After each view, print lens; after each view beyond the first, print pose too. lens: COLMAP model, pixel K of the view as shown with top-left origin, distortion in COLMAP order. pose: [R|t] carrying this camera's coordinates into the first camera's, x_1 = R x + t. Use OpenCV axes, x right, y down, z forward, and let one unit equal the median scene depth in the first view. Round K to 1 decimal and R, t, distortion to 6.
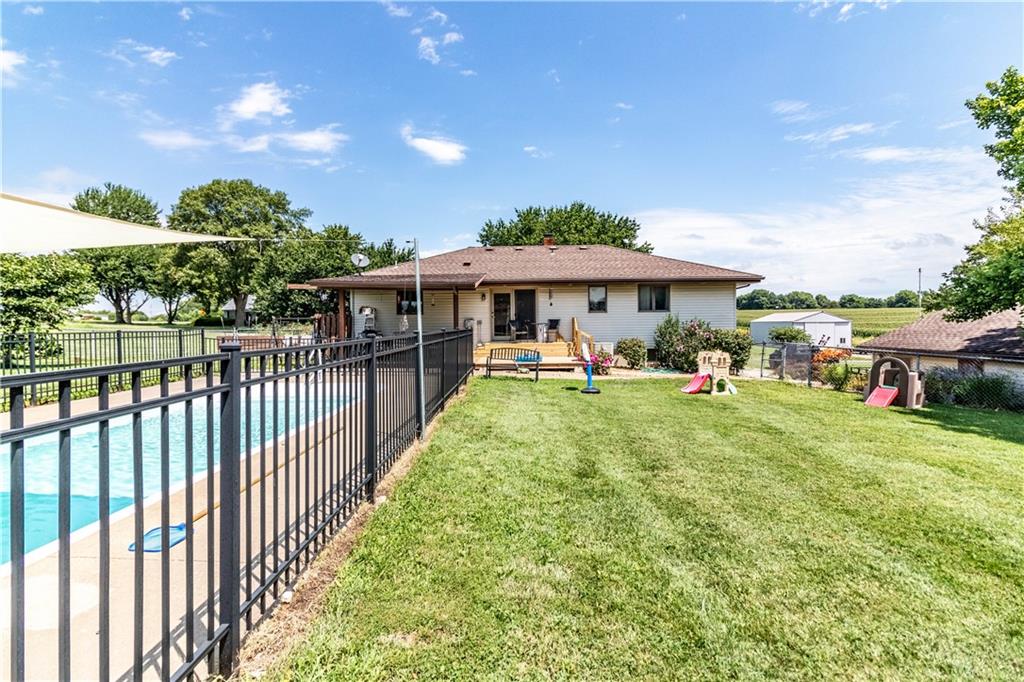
lens RADIAL K [[469.7, 0, 510.3], [0, 469.7, 331.5], [0, 0, 1]] dist [0.000493, 0.000245]
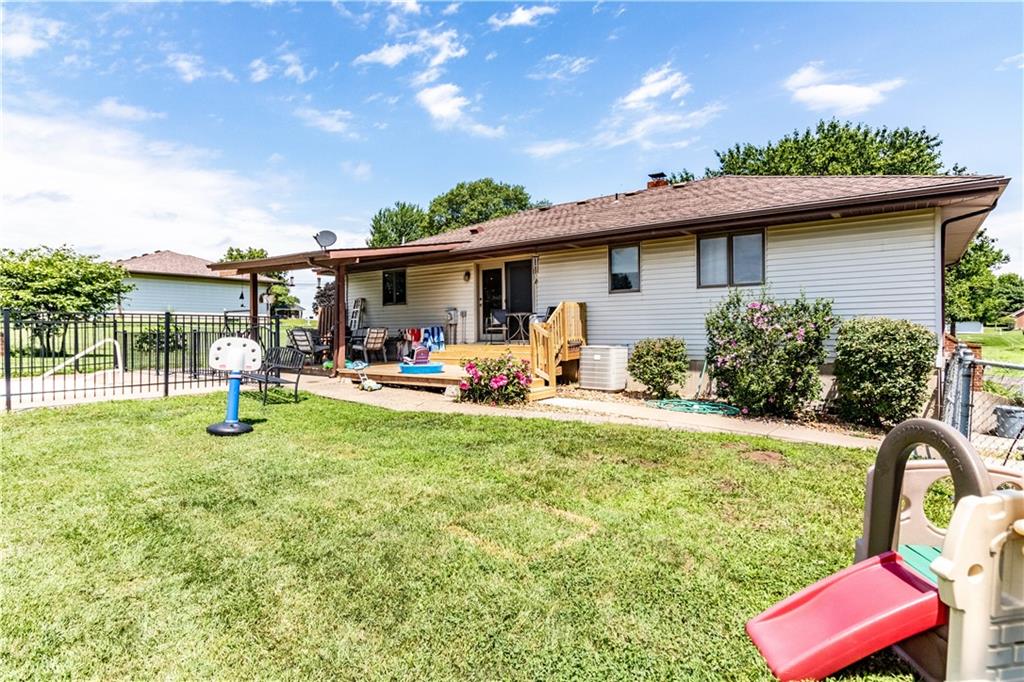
lens RADIAL K [[537.5, 0, 512.0], [0, 537.5, 341.0], [0, 0, 1]] dist [0.002340, 0.000091]
pose [[0.816874, 0.011975, -0.576692, 0.439913], [-0.008559, 0.999926, 0.008640, 0.012381], [0.576752, -0.002122, 0.816916, 0.401460]]
